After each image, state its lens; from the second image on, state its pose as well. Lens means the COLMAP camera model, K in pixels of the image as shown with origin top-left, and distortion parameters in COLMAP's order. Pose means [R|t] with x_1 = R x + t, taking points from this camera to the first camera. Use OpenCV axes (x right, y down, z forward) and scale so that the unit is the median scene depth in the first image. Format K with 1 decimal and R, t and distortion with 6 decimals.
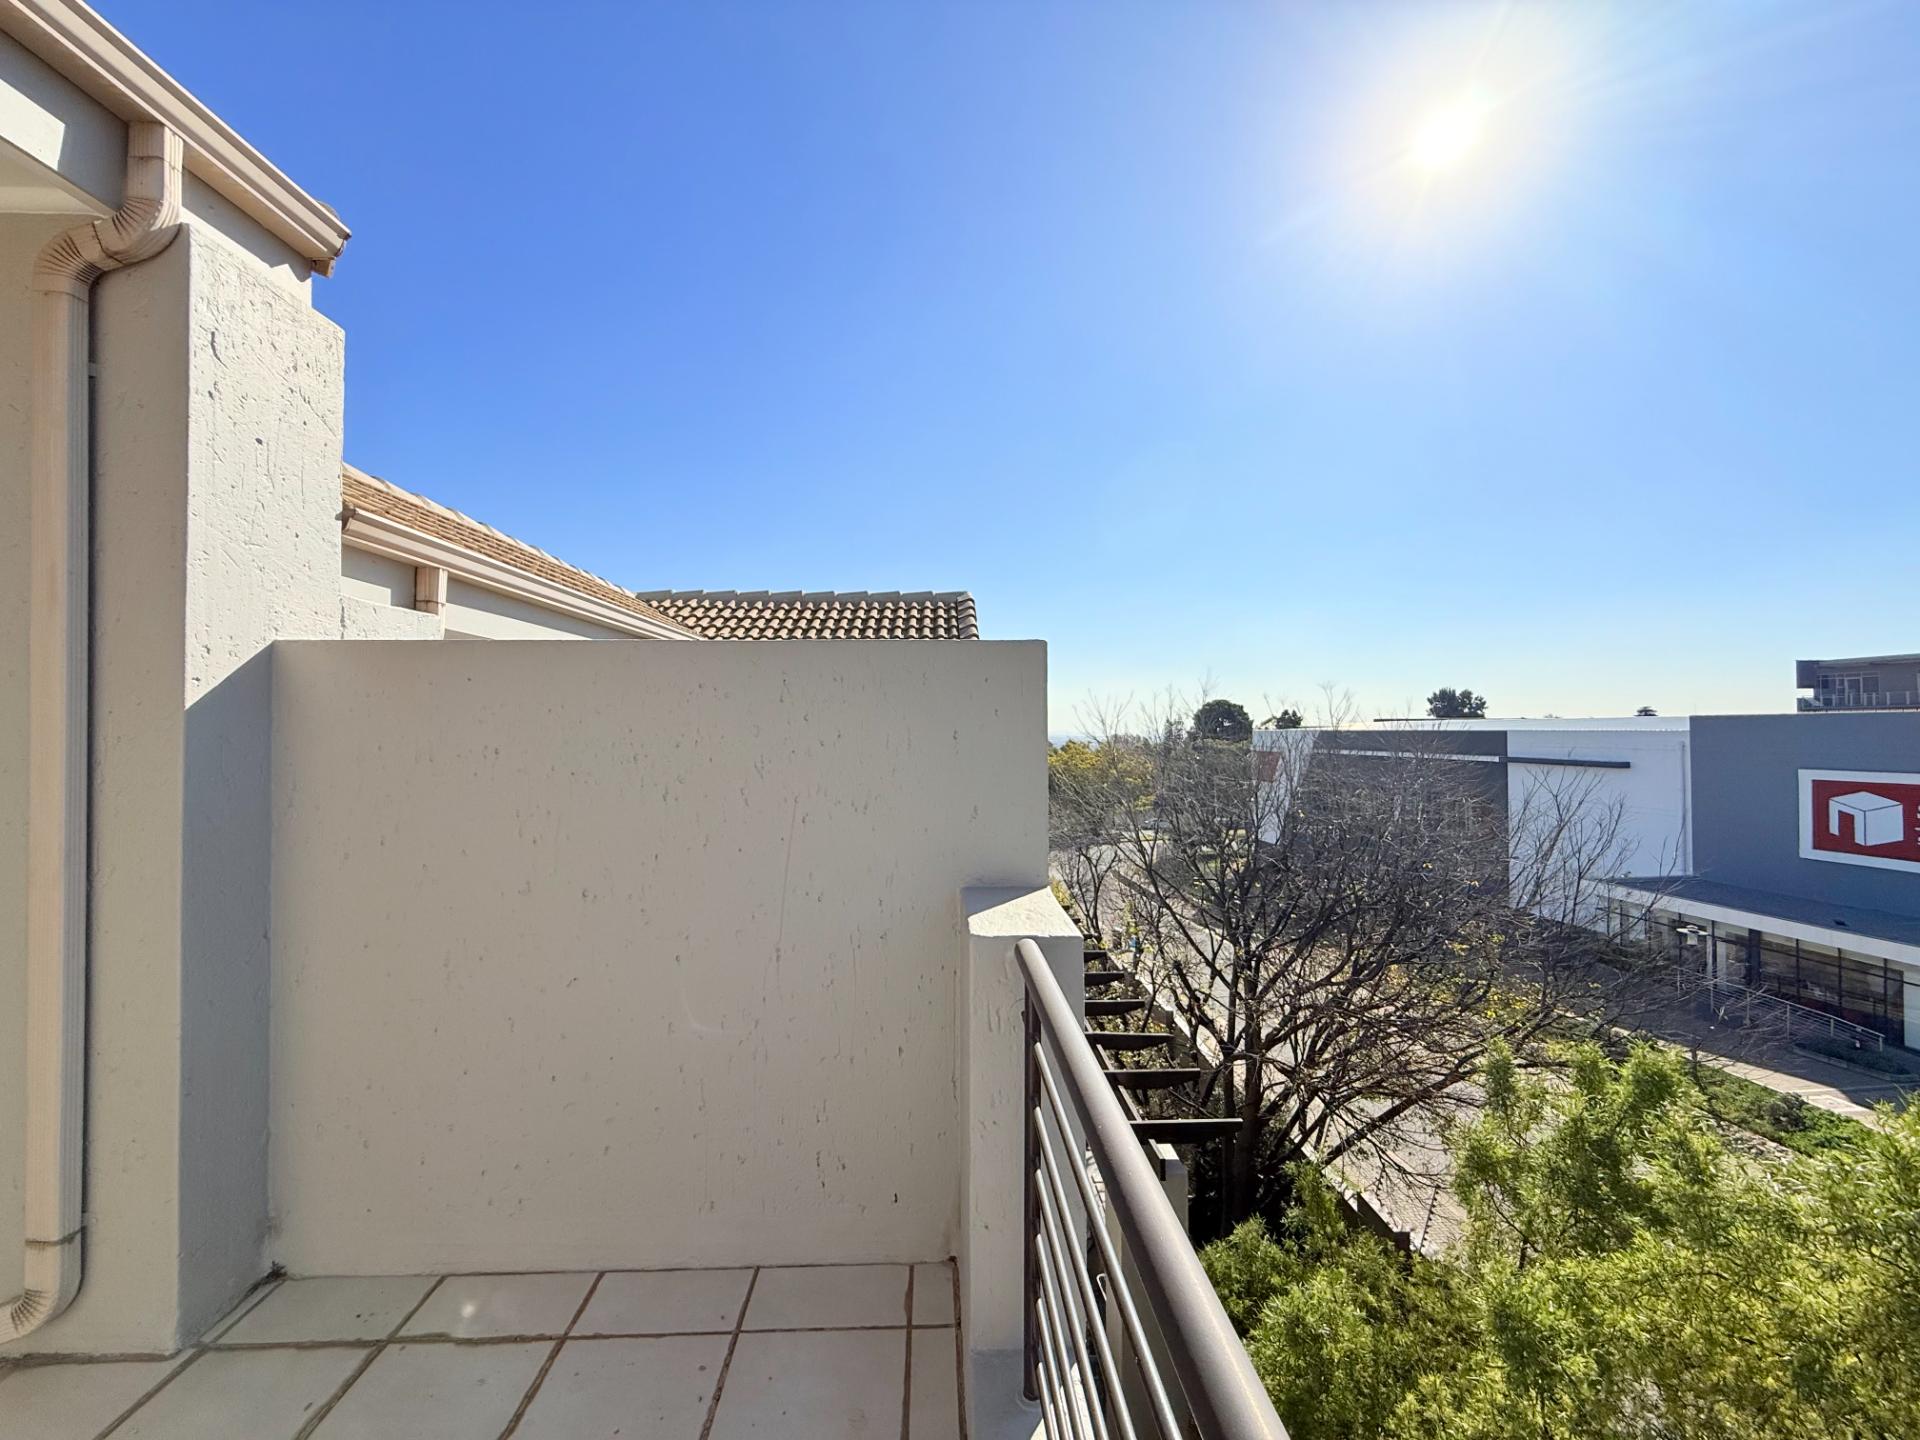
lens RADIAL K [[761.8, 0, 974.5], [0, 761.8, 714.7], [0, 0, 1]] dist [0.002684, -0.000442]
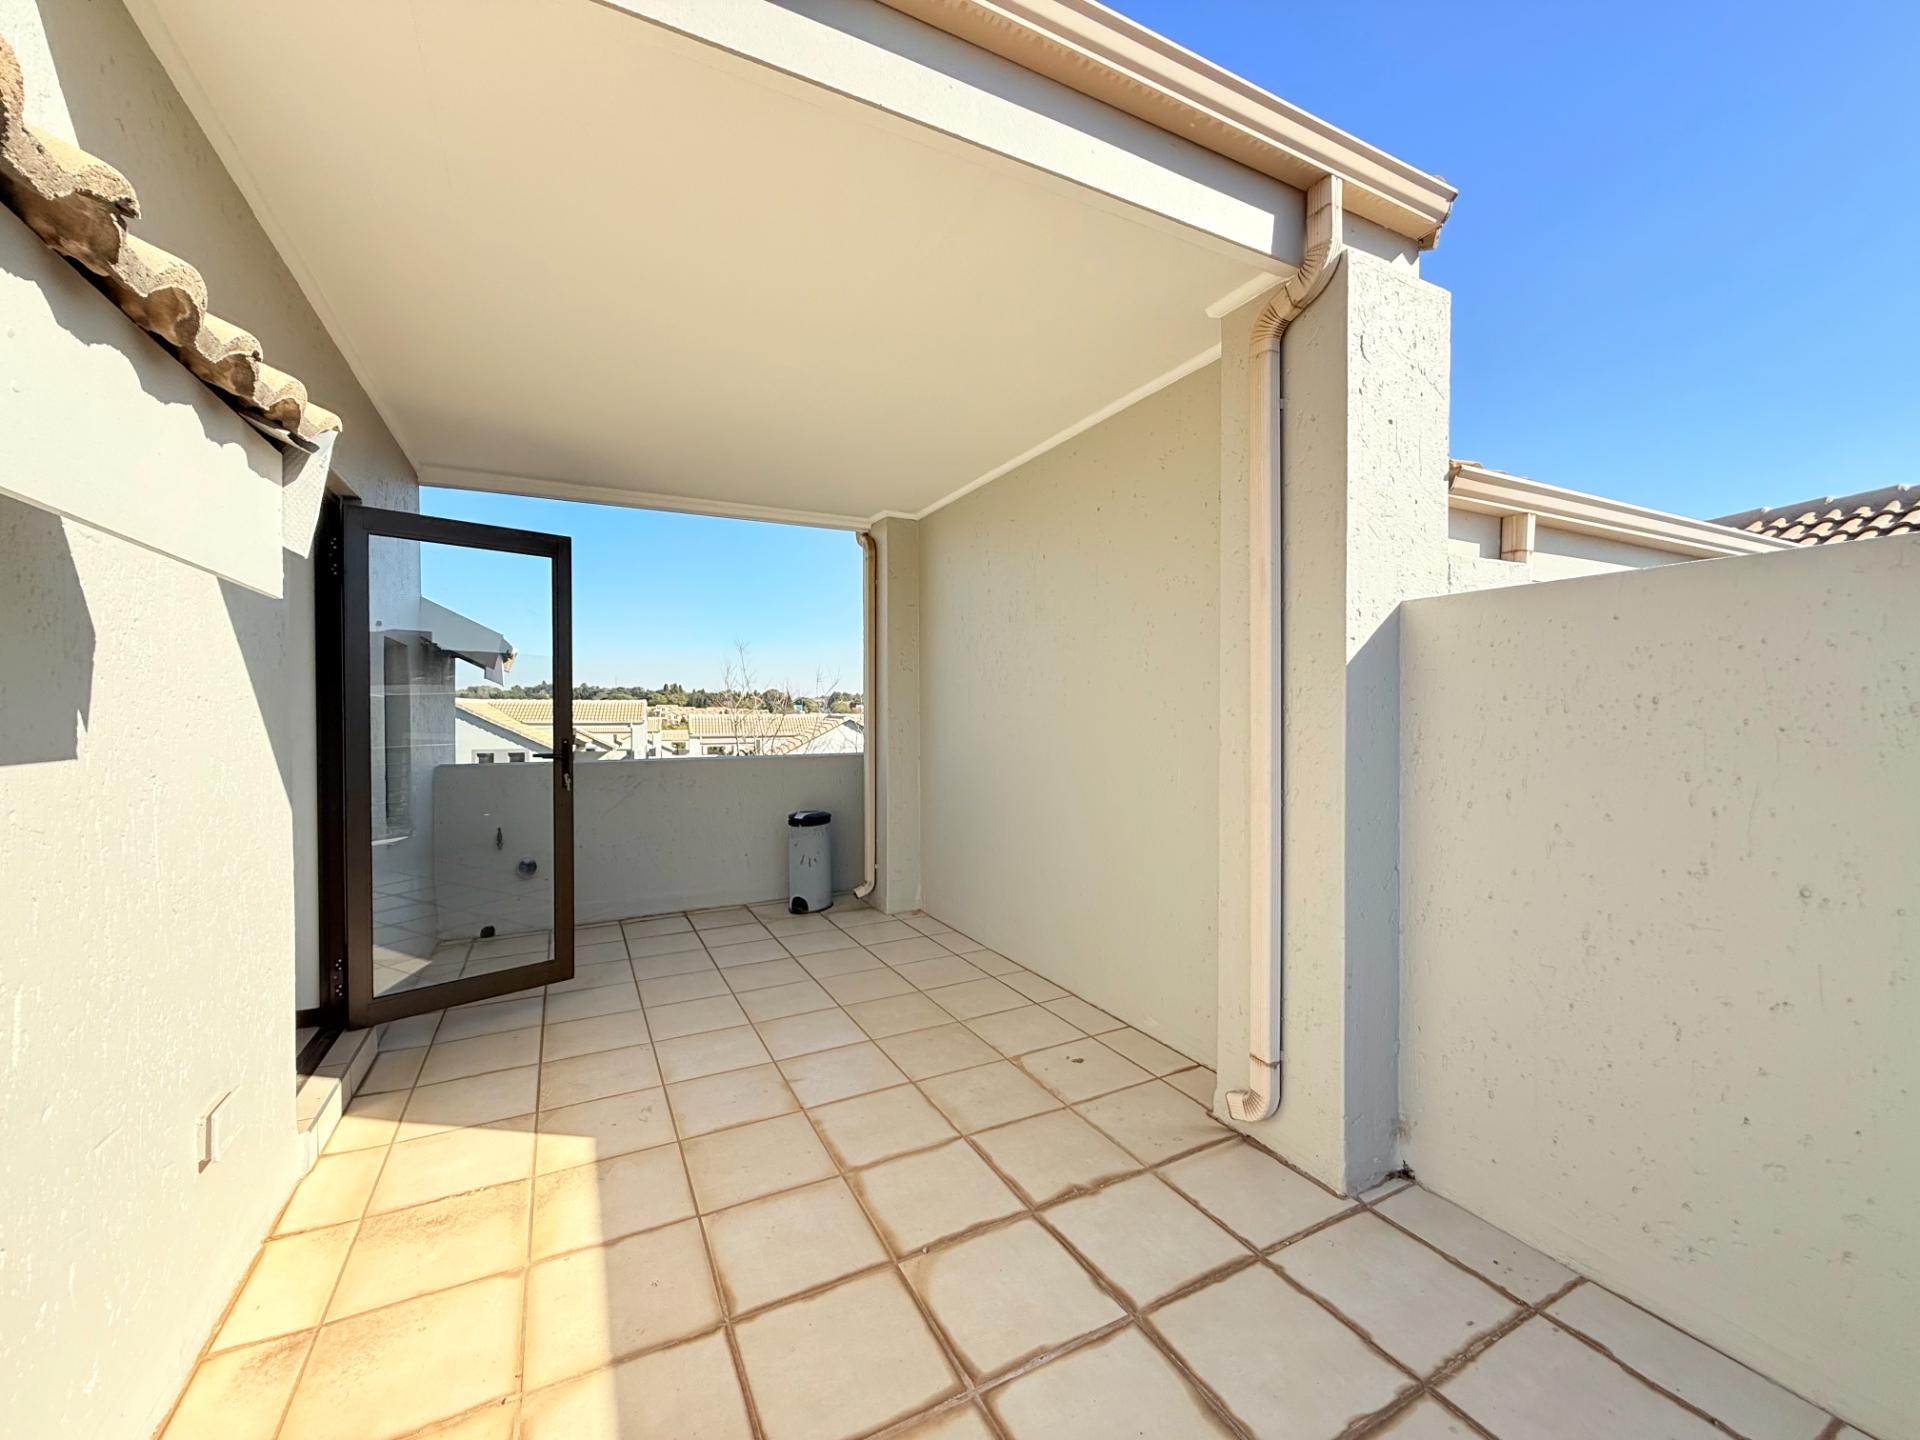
lens RADIAL K [[761.8, 0, 950.0], [0, 761.8, 720.0], [0, 0, 1]] dist [0.002684, -0.000442]
pose [[0.426976, 0.014707, -0.904143, -0.222713], [0.011822, 0.999691, 0.021844, 0.045843], [0.904186, -0.020015, 0.426670, -0.063007]]
